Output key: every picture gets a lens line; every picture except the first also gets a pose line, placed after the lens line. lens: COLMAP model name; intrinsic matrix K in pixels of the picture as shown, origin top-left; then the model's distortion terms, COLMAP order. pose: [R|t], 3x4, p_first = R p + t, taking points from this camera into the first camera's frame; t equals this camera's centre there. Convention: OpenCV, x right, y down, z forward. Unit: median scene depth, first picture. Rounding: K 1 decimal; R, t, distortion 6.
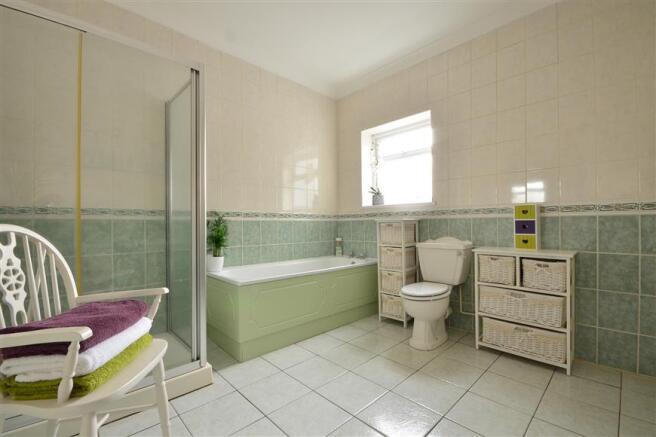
lens RADIAL K [[287.2, 0, 331.0], [0, 287.2, 222.2], [0, 0, 1]] dist [0.000470, -0.002212]
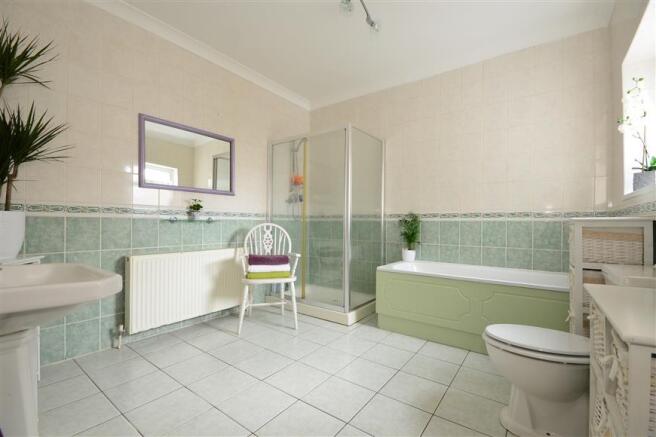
lens RADIAL K [[287.2, 0, 331.3], [0, 287.2, 220.4], [0, 0, 1]] dist [0.000470, -0.002212]
pose [[0.166982, -0.001931, -0.985958, 0.712418], [-0.000544, 0.999998, -0.002051, -0.005467], [0.985960, 0.000879, 0.166981, 0.416566]]
